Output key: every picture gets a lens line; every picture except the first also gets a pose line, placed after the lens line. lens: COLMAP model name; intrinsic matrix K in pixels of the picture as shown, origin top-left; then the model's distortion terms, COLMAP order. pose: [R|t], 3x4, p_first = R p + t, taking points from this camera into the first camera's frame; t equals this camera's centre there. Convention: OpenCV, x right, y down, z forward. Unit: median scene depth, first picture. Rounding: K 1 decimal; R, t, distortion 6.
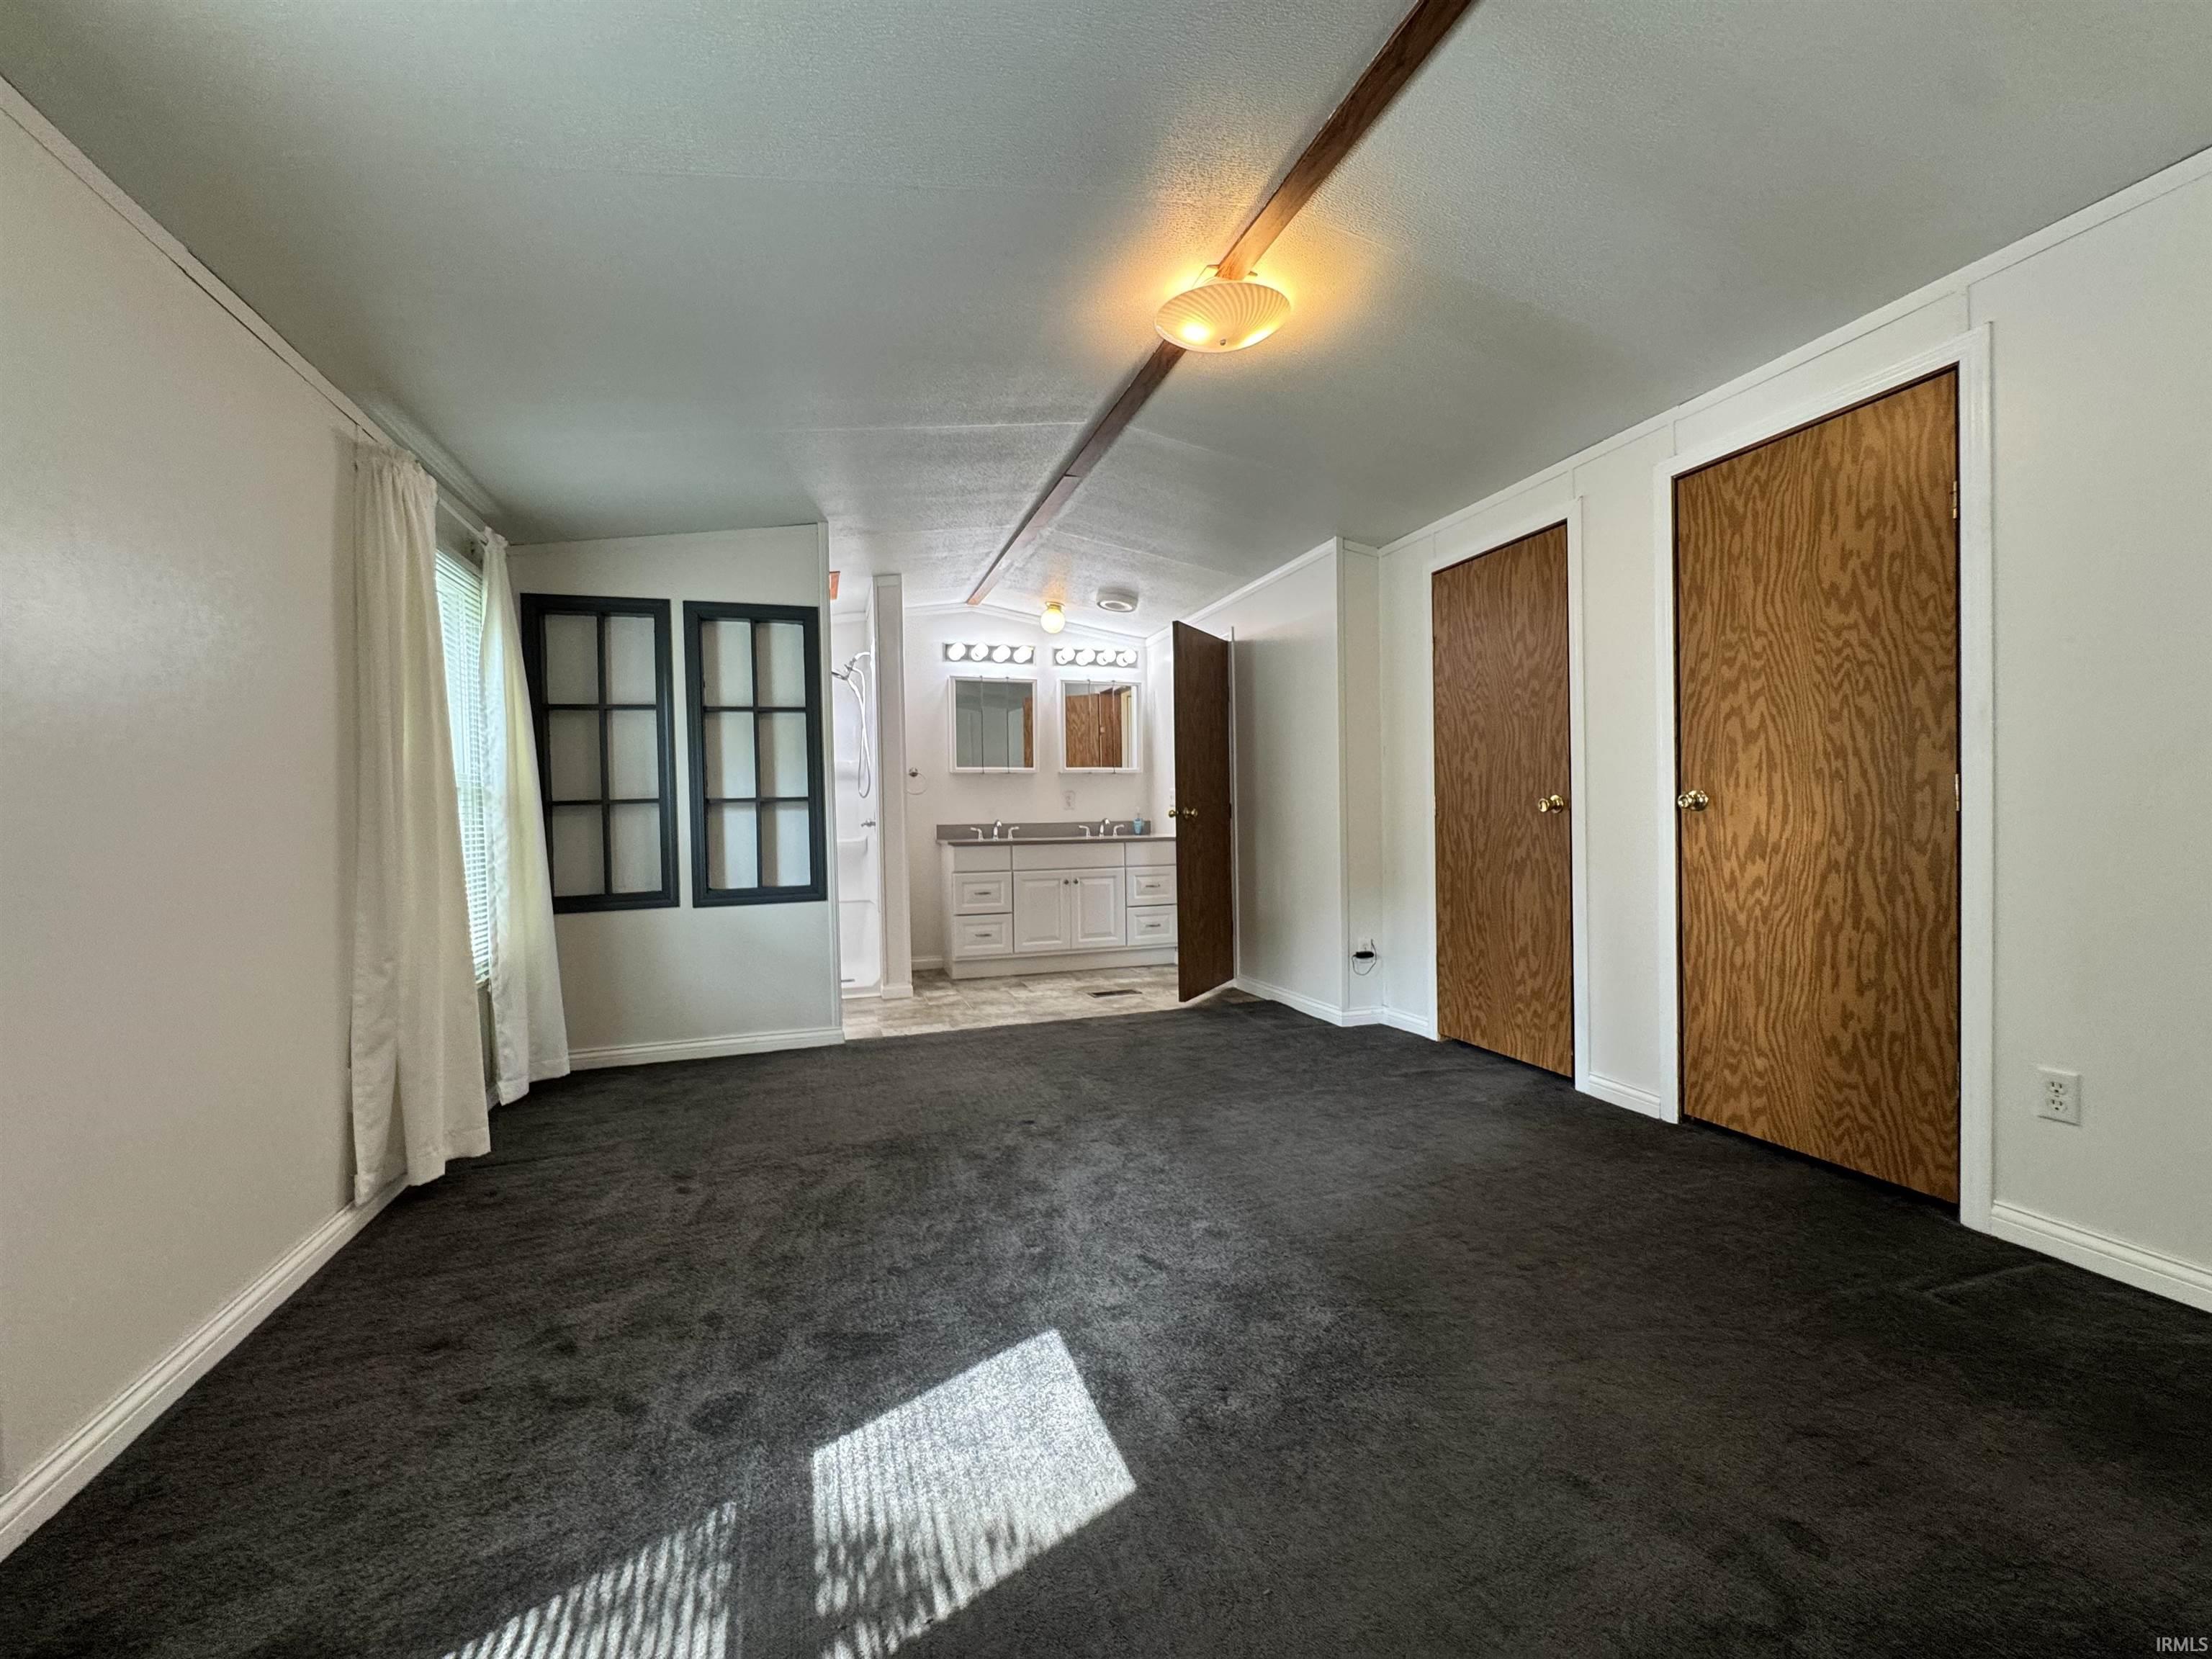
lens RADIAL K [[879.2, 0, 1106.0], [0, 879.2, 829.5], [0, 0, 1]] dist [-0.026415, -0.000182]
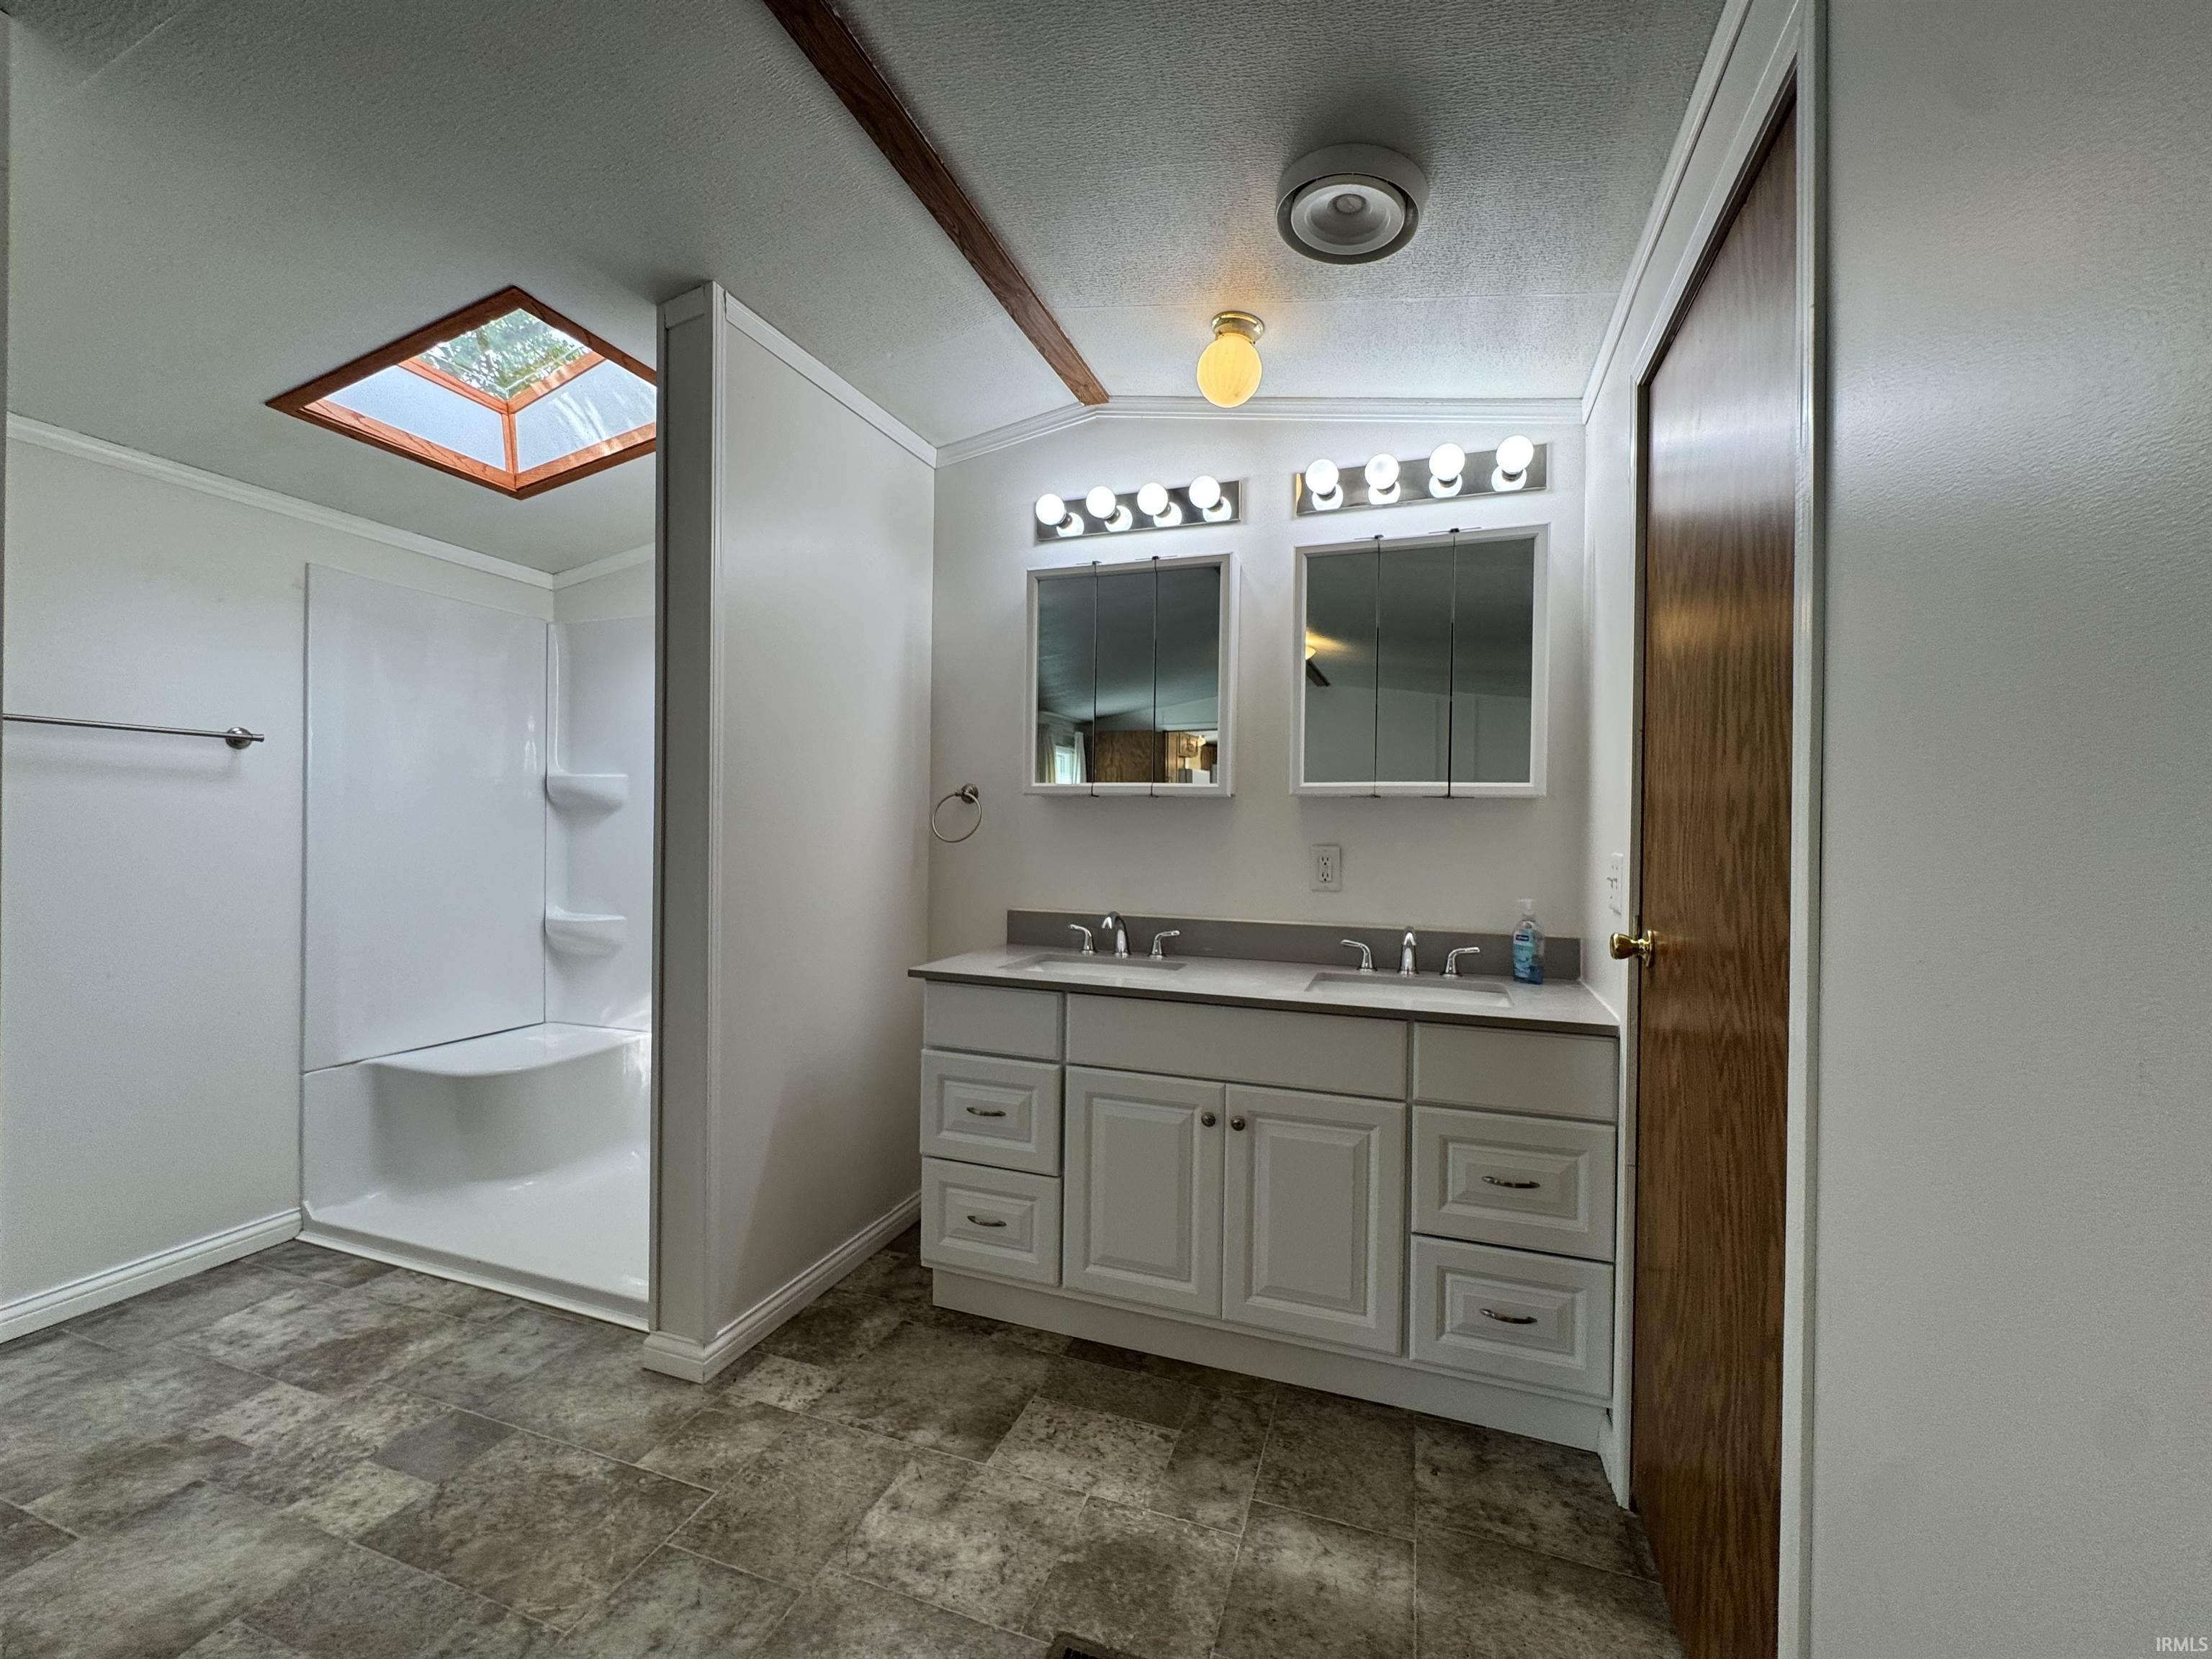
lens RADIAL K [[879.2, 0, 1106.0], [0, 879.2, 829.5], [0, 0, 1]] dist [-0.026415, -0.000182]
pose [[0.784450, 0.016079, -0.619984, 0.121017], [-0.035859, 0.999167, -0.019458, -0.039844], [0.619155, 0.037496, 0.784373, 0.686443]]
